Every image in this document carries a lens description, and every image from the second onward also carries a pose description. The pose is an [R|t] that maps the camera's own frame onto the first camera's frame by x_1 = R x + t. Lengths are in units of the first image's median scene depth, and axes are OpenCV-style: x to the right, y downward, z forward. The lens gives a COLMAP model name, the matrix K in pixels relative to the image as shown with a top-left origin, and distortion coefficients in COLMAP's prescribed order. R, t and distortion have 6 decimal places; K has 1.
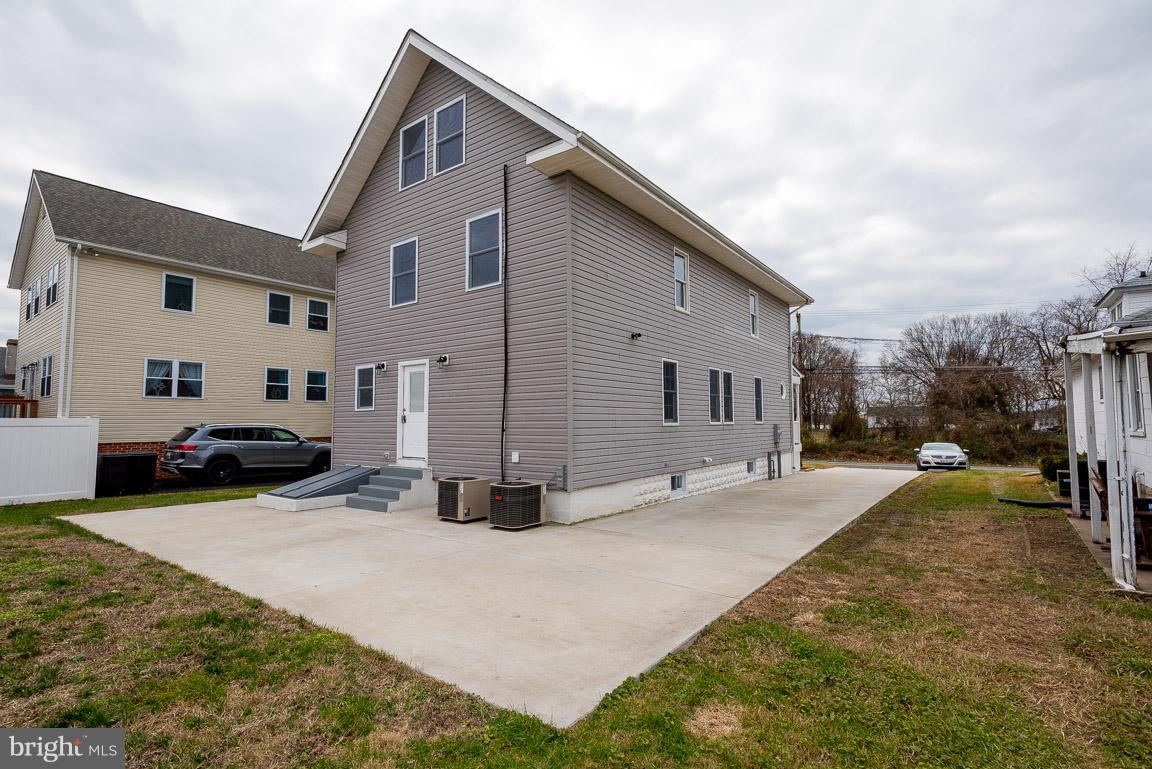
lens RADIAL K [[553.9, 0, 576.0], [0, 553.9, 384.5], [0, 0, 1]] dist [0.016605, 0.000265]
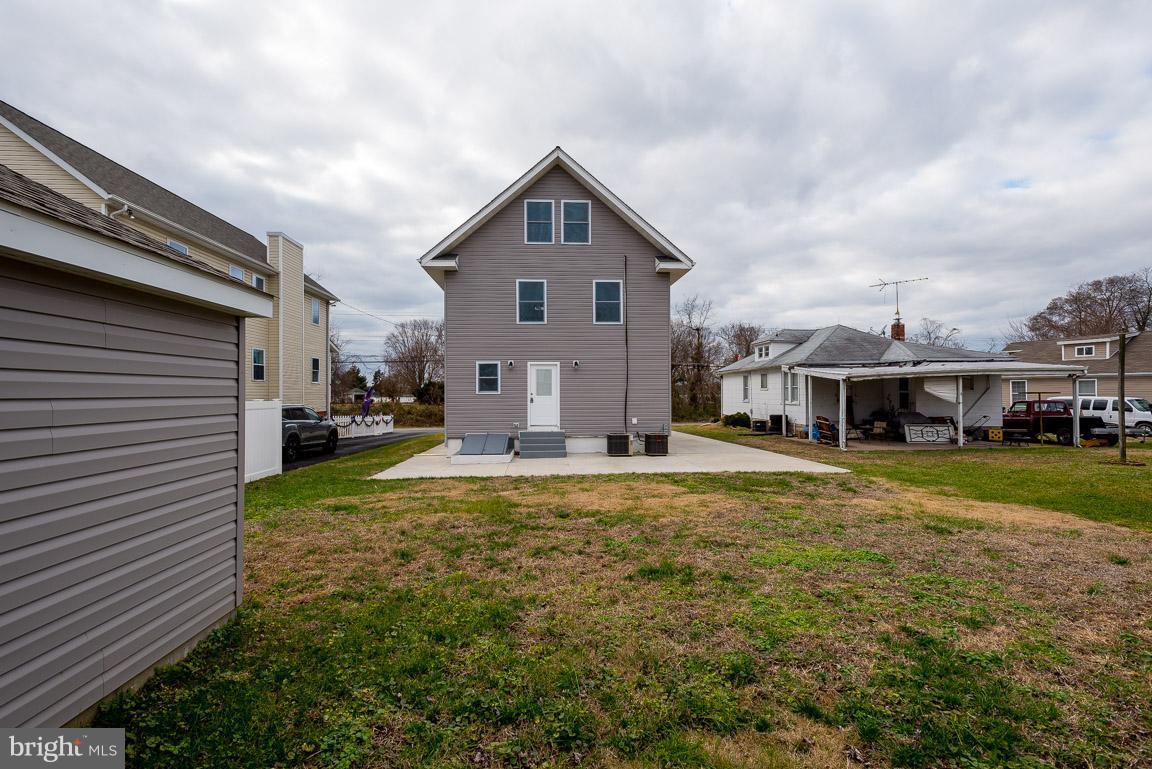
lens RADIAL K [[553.9, 0, 576.0], [0, 553.9, 384.5], [0, 0, 1]] dist [0.016605, 0.000265]
pose [[0.729793, 0.003402, 0.683660, -1.247120], [-0.042462, 0.998283, 0.040360, -0.045568], [-0.682349, -0.058484, 0.728684, -0.173960]]
